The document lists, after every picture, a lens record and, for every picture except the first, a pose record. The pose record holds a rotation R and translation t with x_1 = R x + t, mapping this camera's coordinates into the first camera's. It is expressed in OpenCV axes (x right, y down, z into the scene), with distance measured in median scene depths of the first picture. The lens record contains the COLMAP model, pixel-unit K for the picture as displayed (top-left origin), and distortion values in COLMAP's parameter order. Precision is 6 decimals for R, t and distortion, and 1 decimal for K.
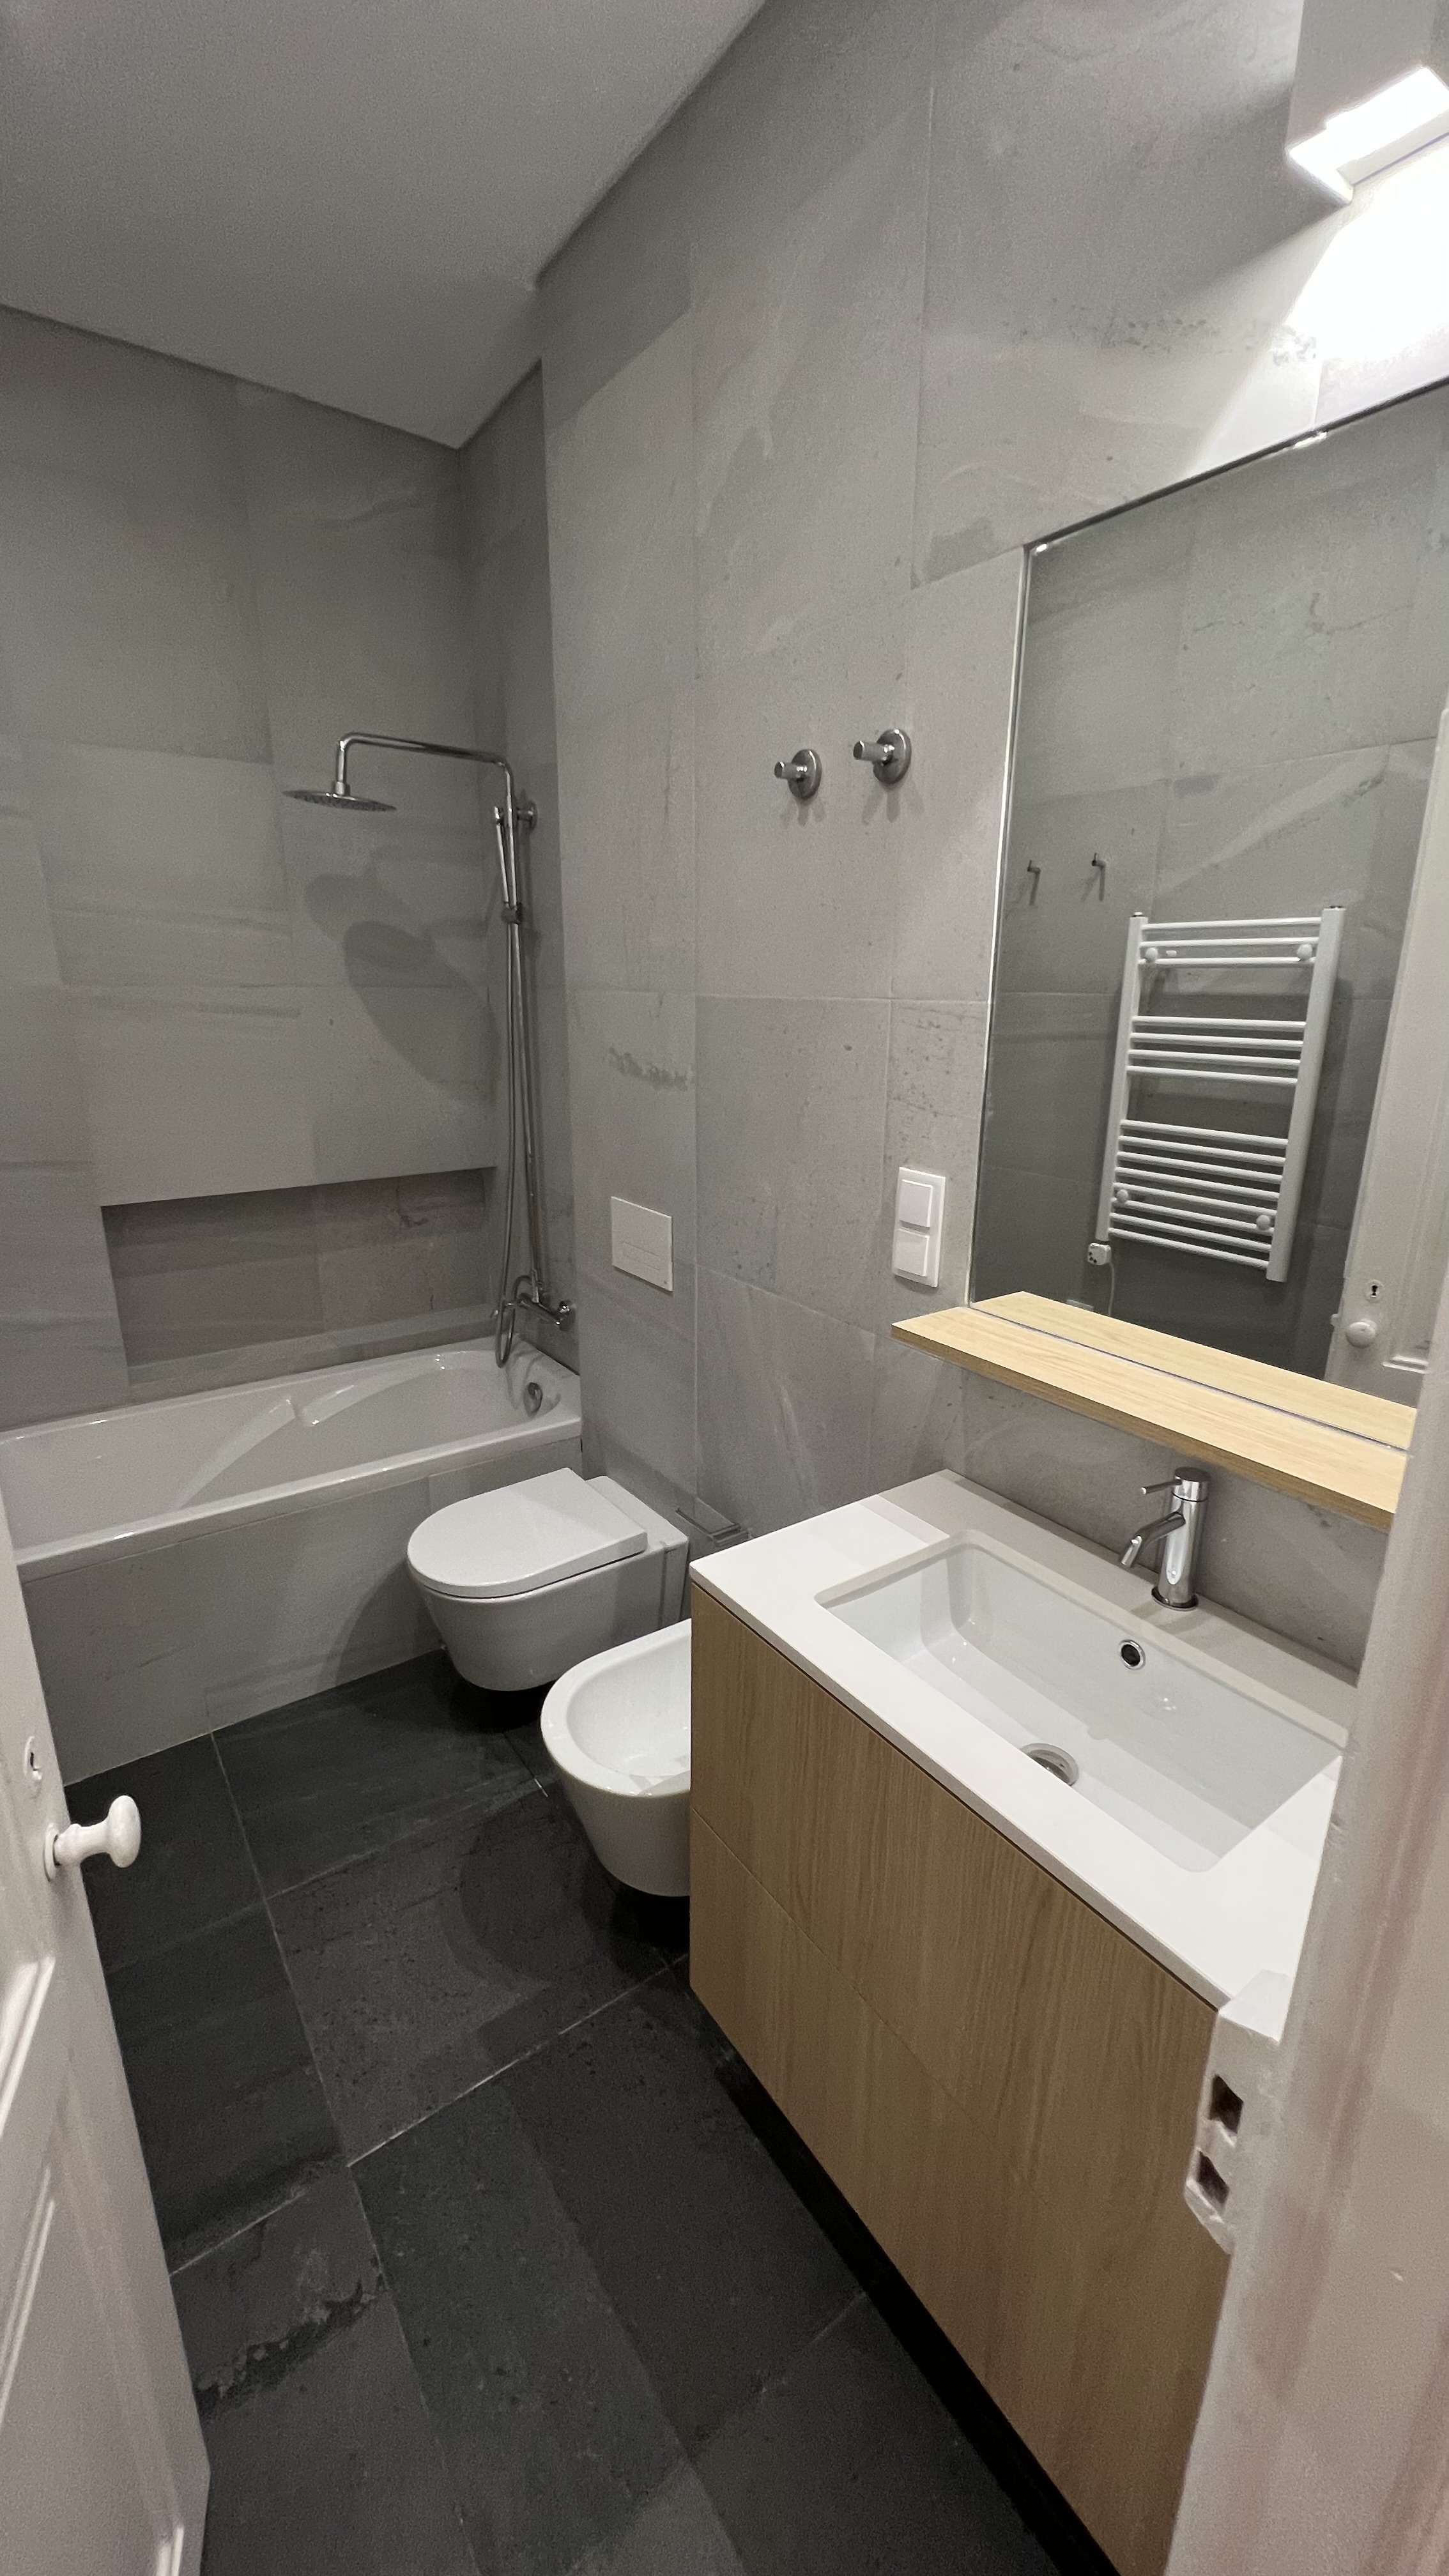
lens RADIAL K [[1034.6, 0, 733.0], [0, 1034.6, 1285.3], [0, 0, 1]] dist [-0.001739, 0.000641]
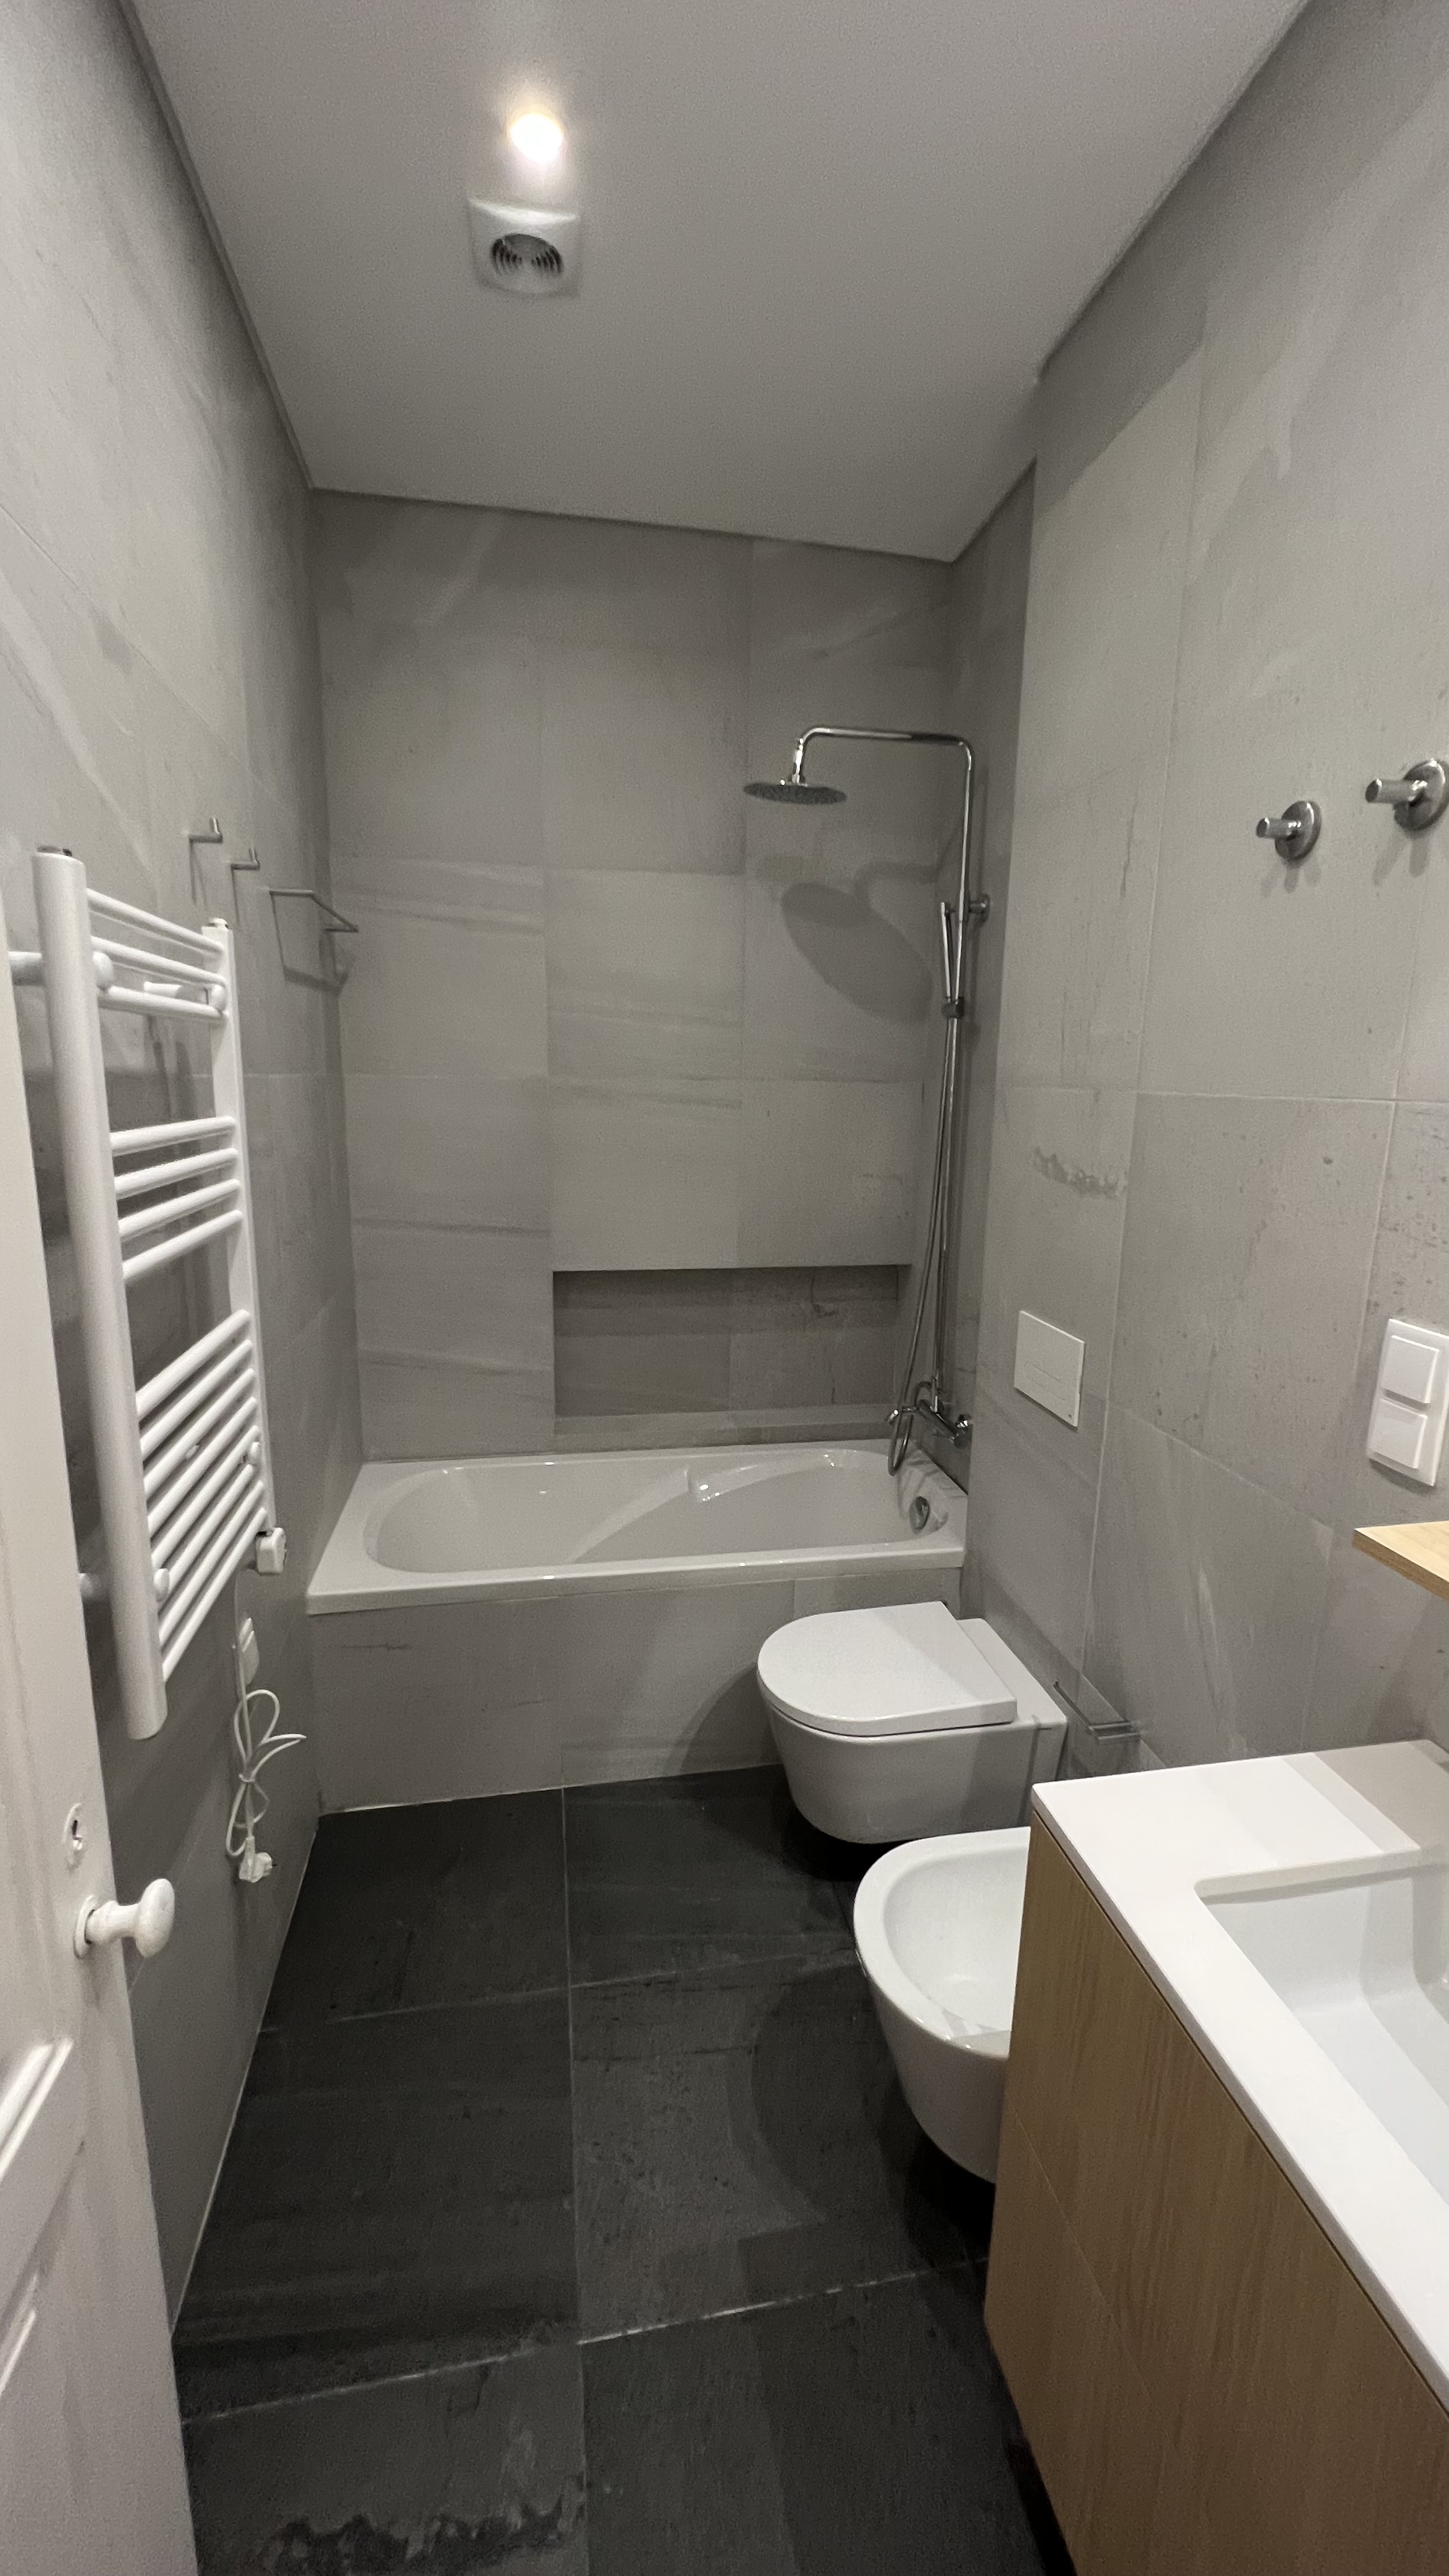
lens RADIAL K [[1034.6, 0, 729.2], [0, 1034.6, 1285.2], [0, 0, 1]] dist [-0.001739, 0.000641]
pose [[0.905795, 0.092957, -0.413394, 0.024631], [-0.129517, 0.989684, -0.061243, -0.021225], [0.403436, 0.109015, 0.908490, 0.082976]]
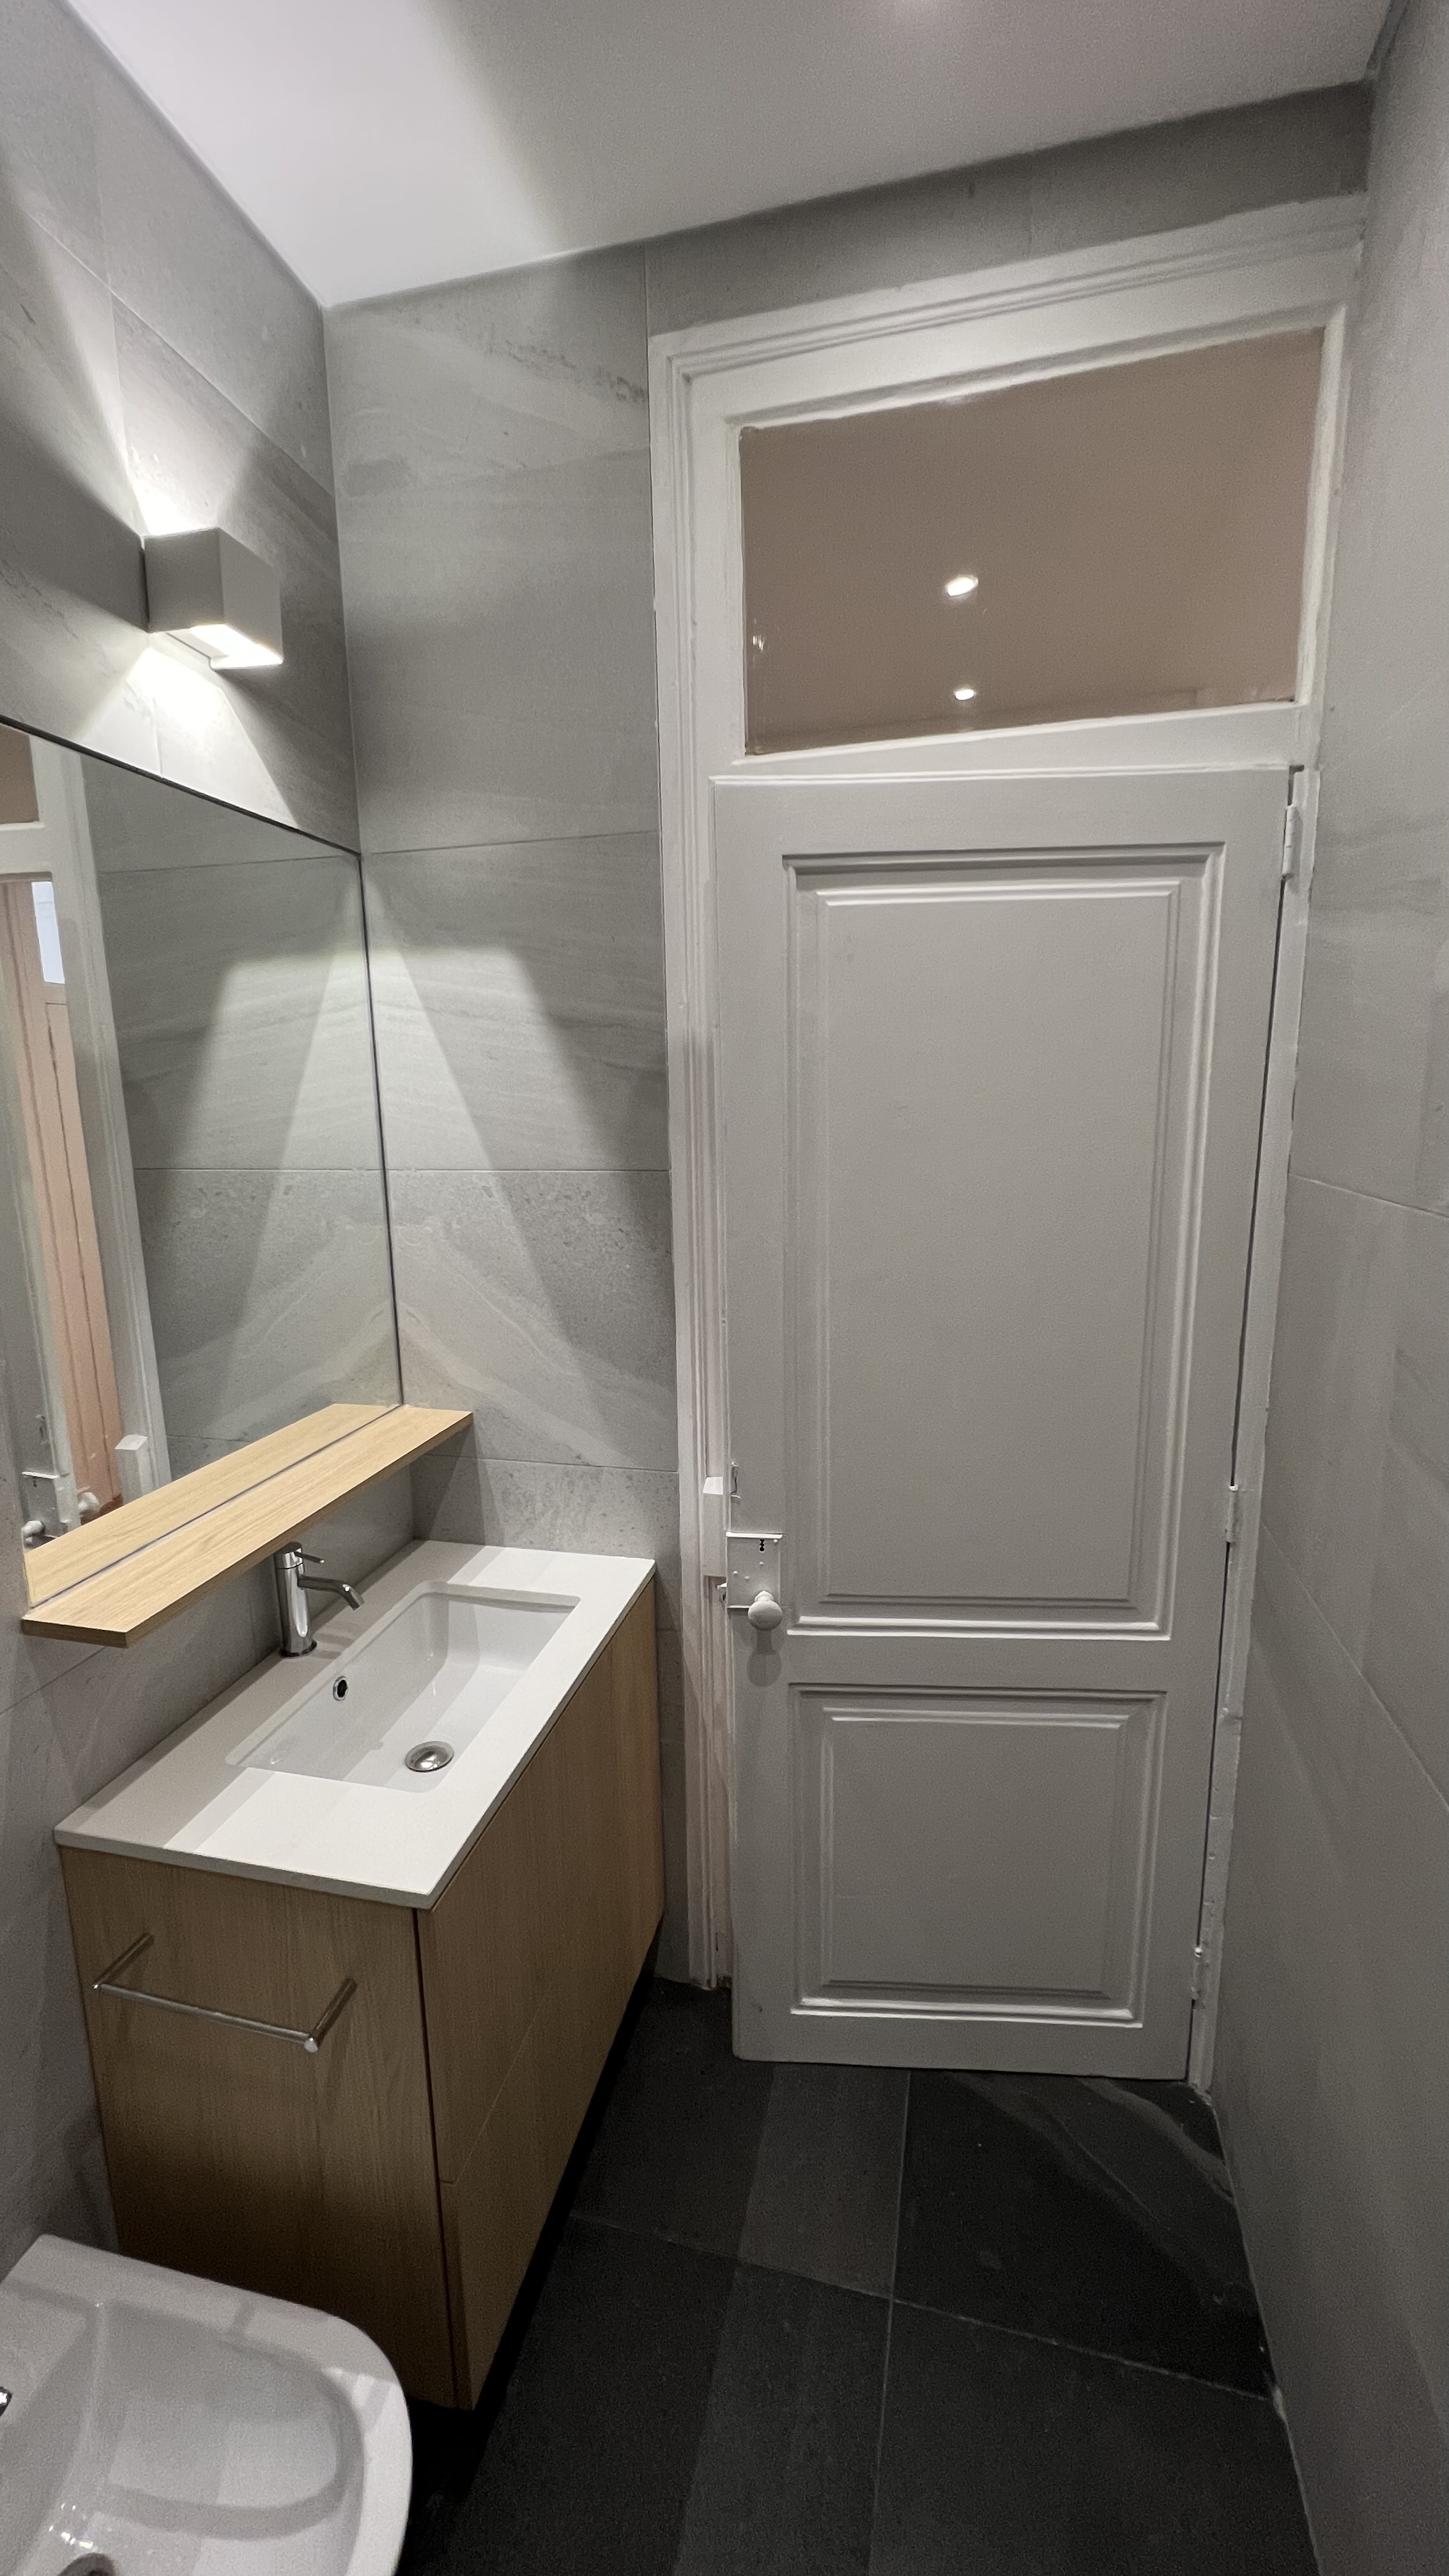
lens RADIAL K [[1034.6, 0, 726.0], [0, 1034.6, 1286.1], [0, 0, 1]] dist [-0.001739, 0.000641]
pose [[-0.655217, -0.137933, 0.742742, -0.451871], [0.221524, 0.904887, 0.363465, -0.251556], [-0.722231, 0.402684, -0.562342, 0.671680]]
